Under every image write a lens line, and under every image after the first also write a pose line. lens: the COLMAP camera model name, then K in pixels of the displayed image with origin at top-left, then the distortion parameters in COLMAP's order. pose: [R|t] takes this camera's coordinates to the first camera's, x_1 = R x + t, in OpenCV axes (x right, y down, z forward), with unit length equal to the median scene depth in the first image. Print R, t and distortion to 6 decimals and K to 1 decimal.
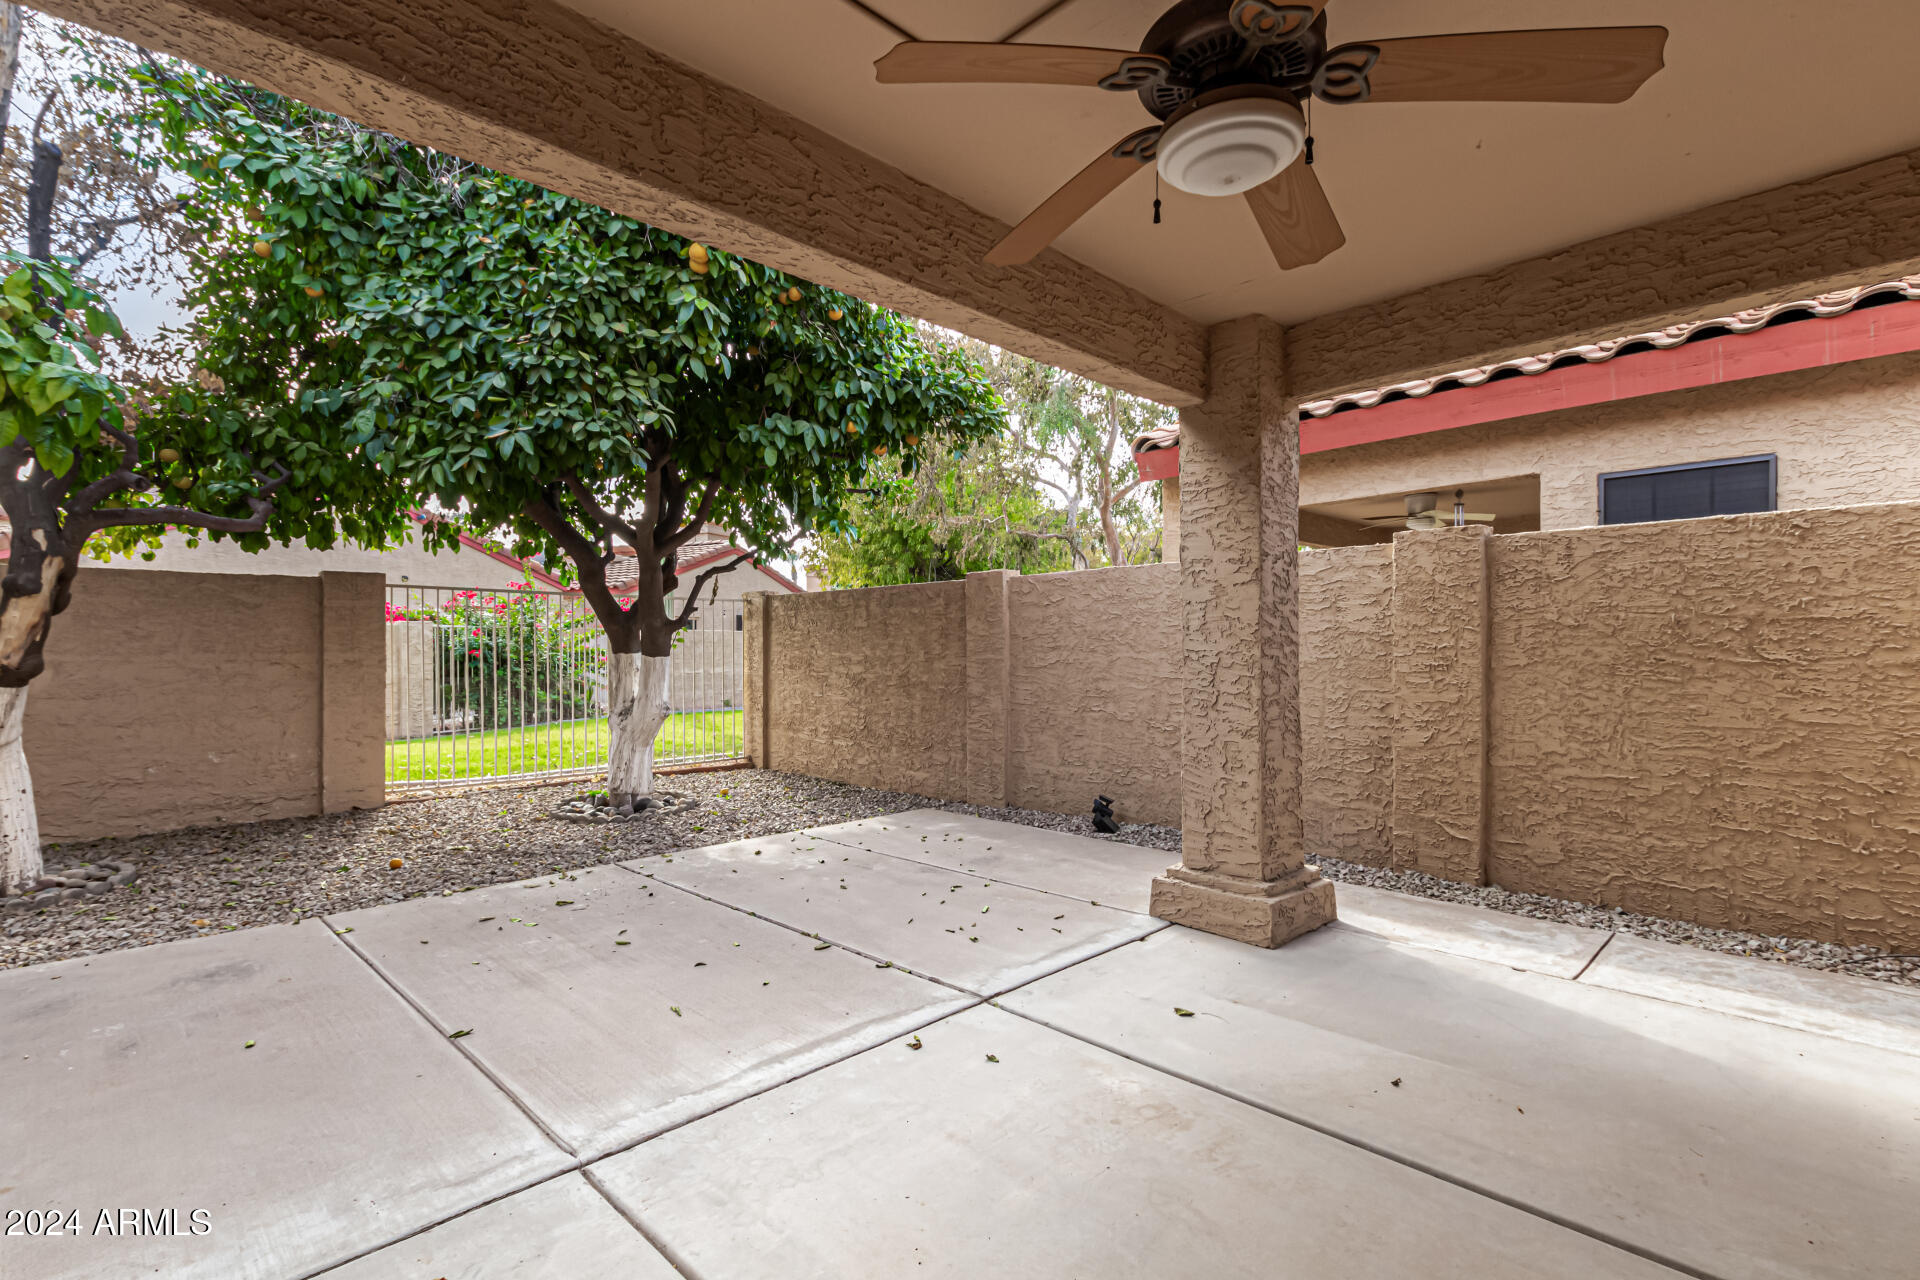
lens RADIAL K [[885.5, 0, 966.5], [0, 885.5, 645.8], [0, 0, 1]] dist [0.003130, 0.000200]
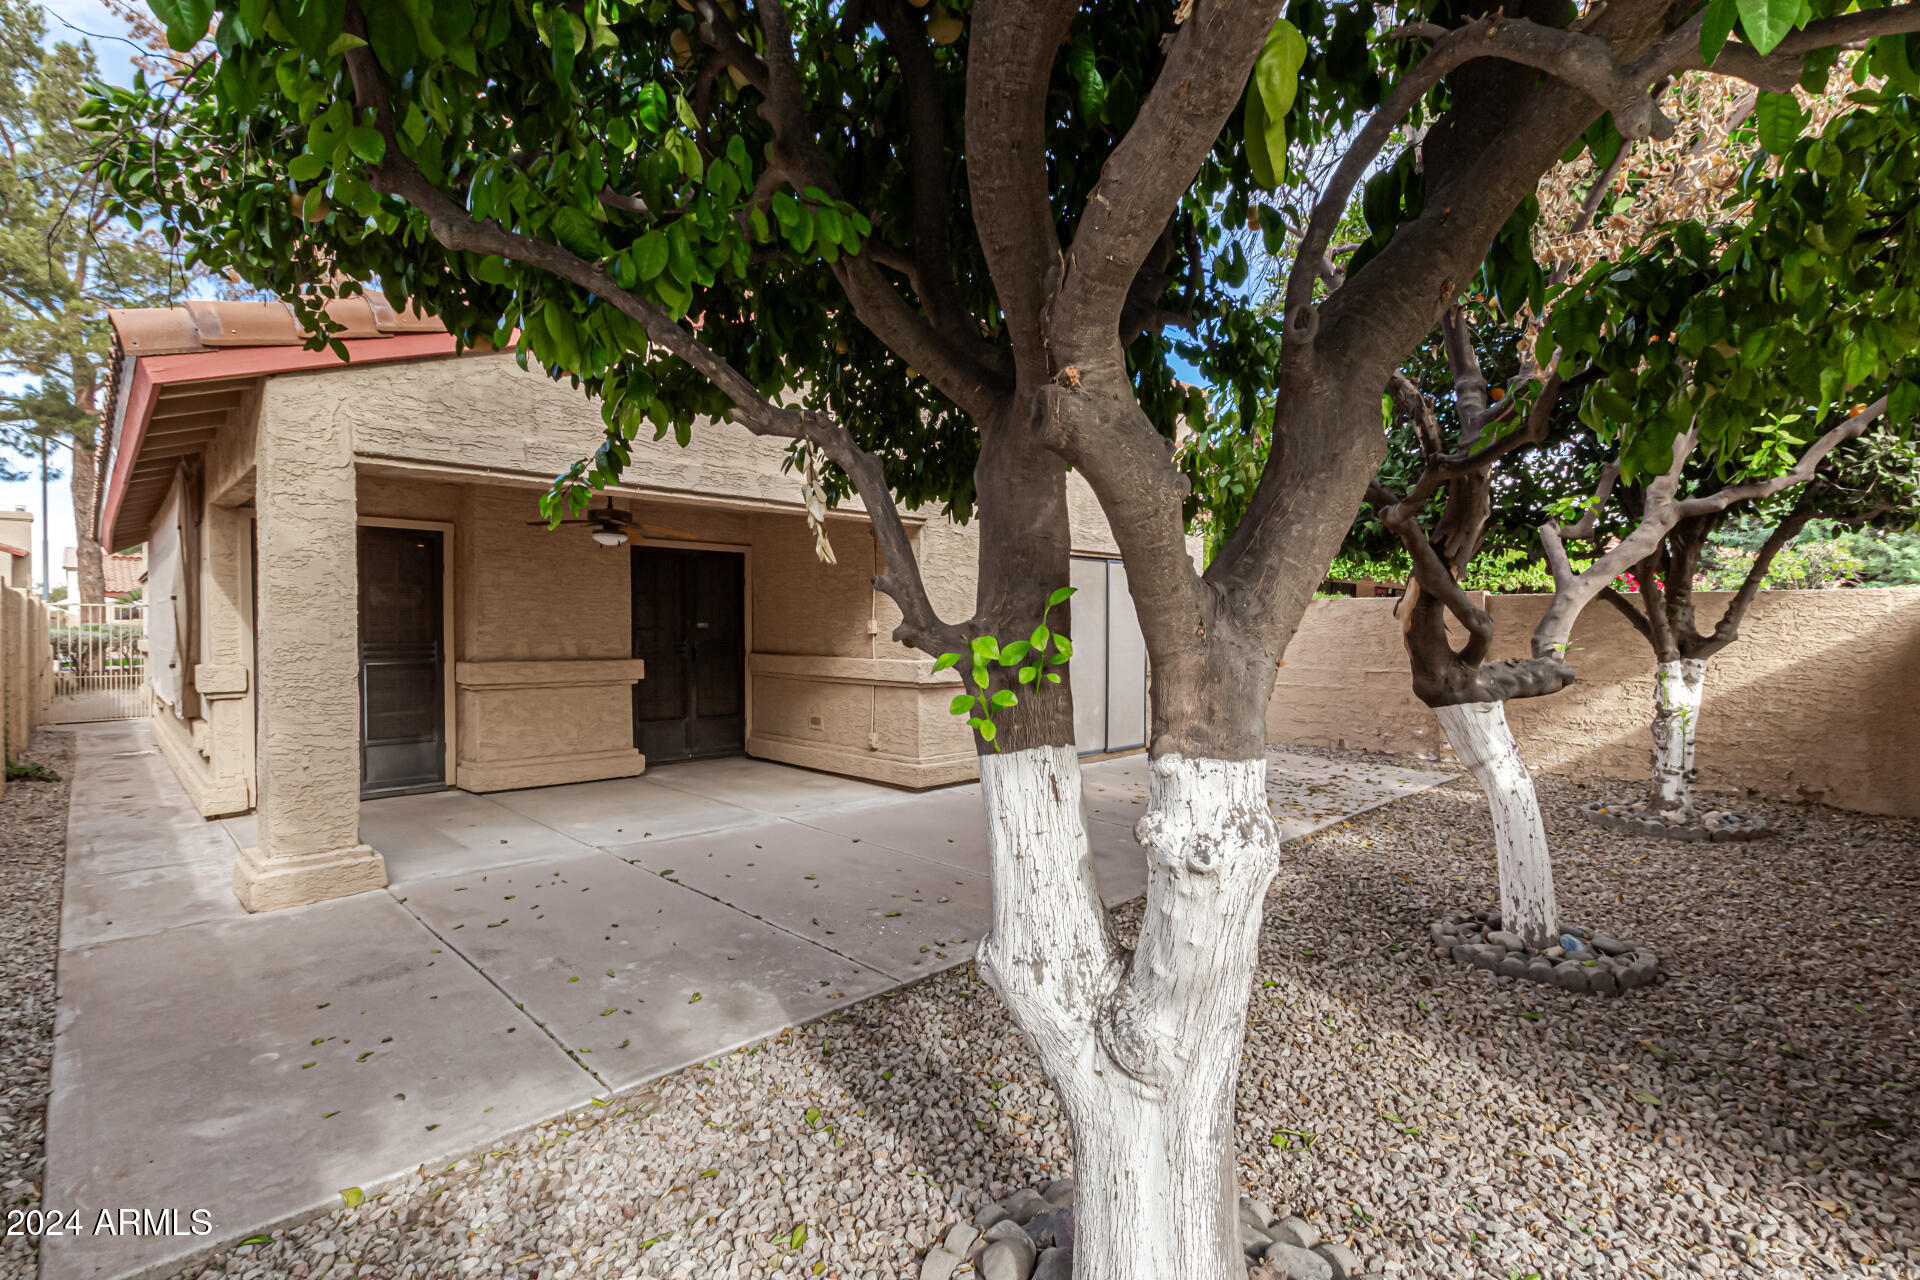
lens RADIAL K [[885.5, 0, 947.7], [0, 885.5, 632.9], [0, 0, 1]] dist [0.003130, 0.000200]
pose [[-0.999952, 0.002297, 0.009475, -0.511932], [0.002367, 0.999970, 0.007394, -0.045851], [-0.009458, 0.007416, -0.999928, 1.971957]]
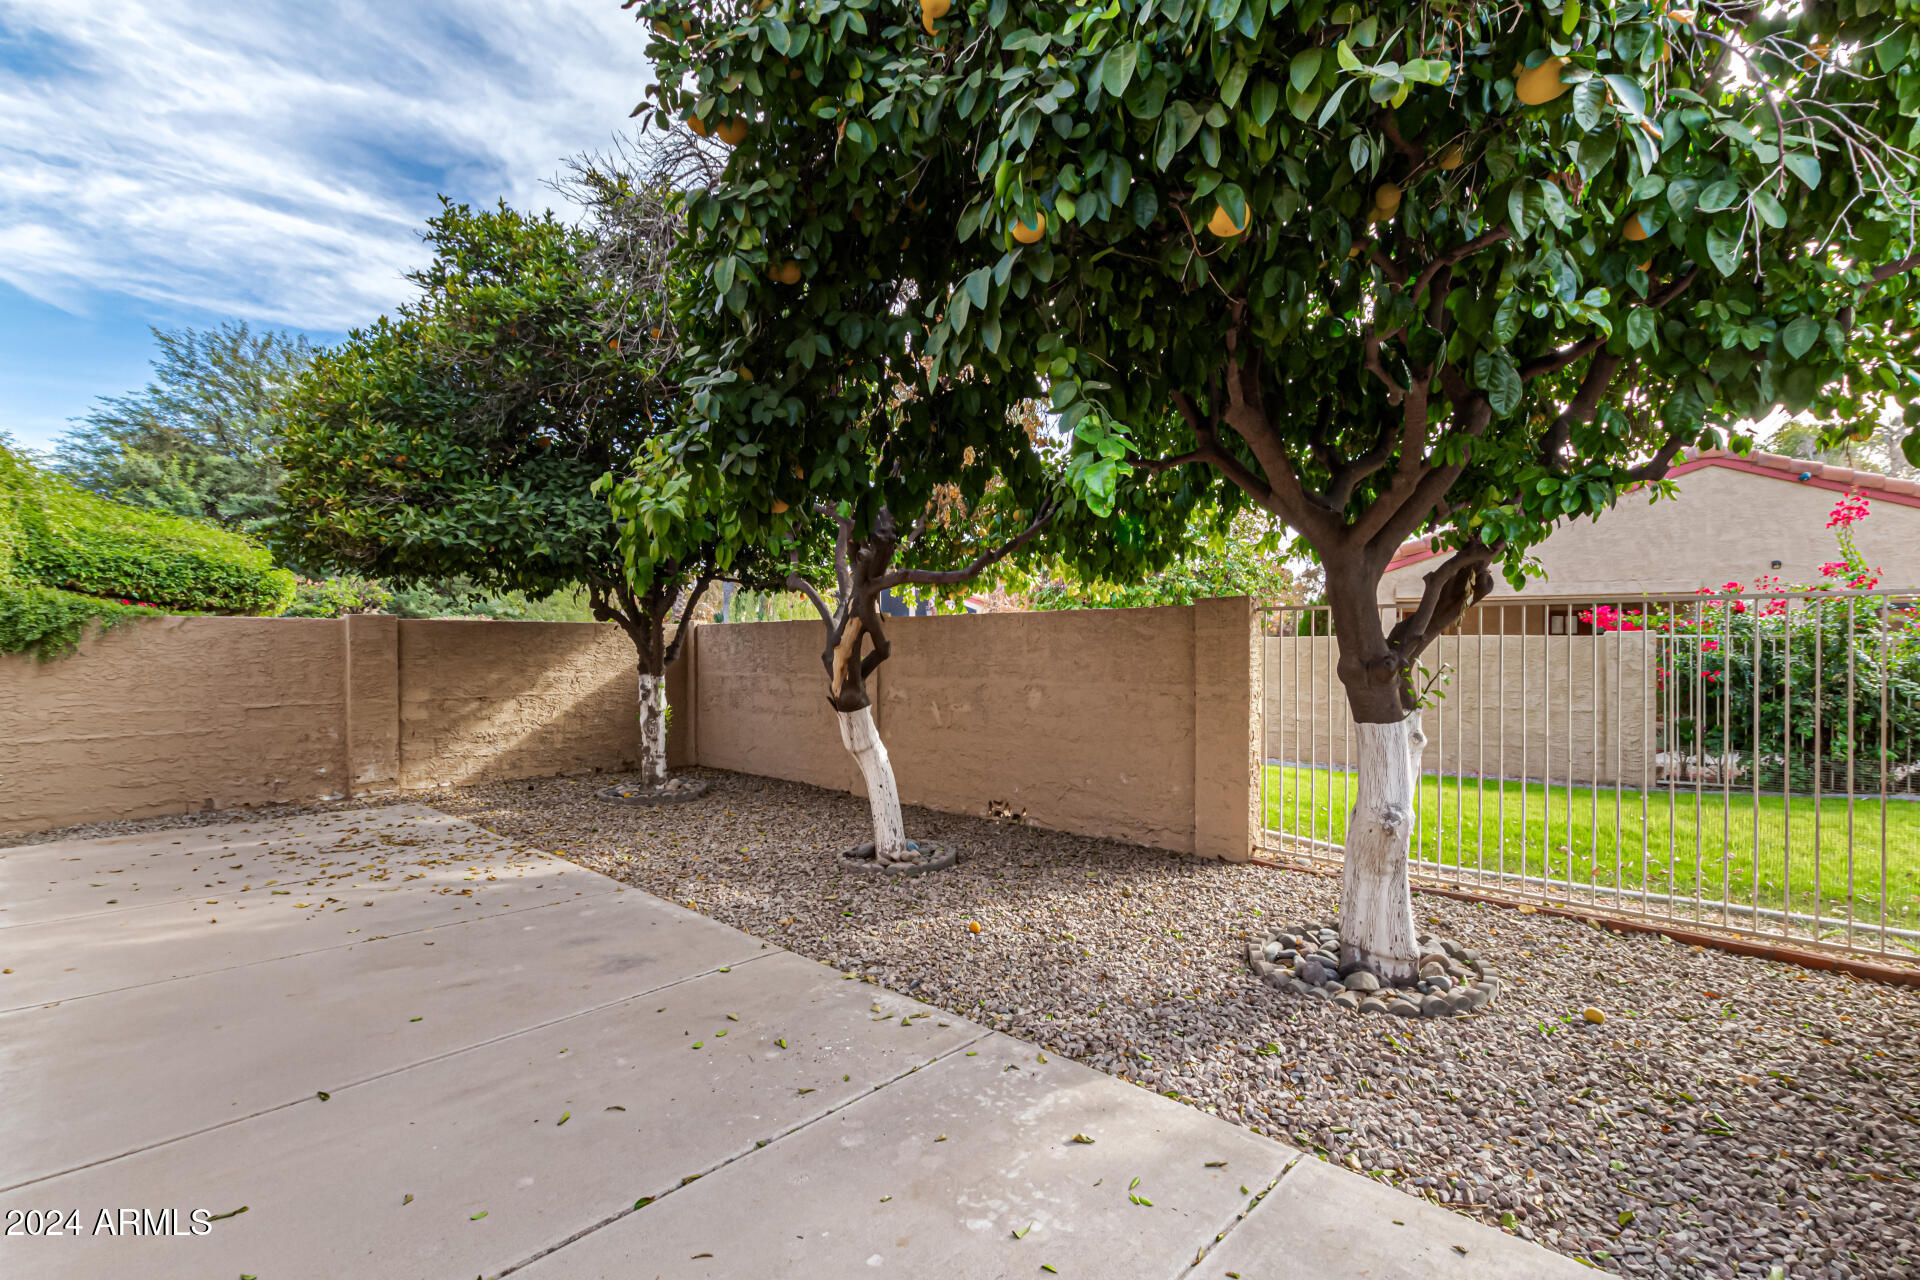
lens RADIAL K [[885.5, 0, 954.3], [0, 885.5, 644.3], [0, 0, 1]] dist [0.003130, 0.000200]
pose [[0.033793, 0.007053, -0.999404, 0.322897], [0.003519, 0.999968, 0.007176, -0.066730], [0.999423, -0.003760, 0.033767, 1.092882]]
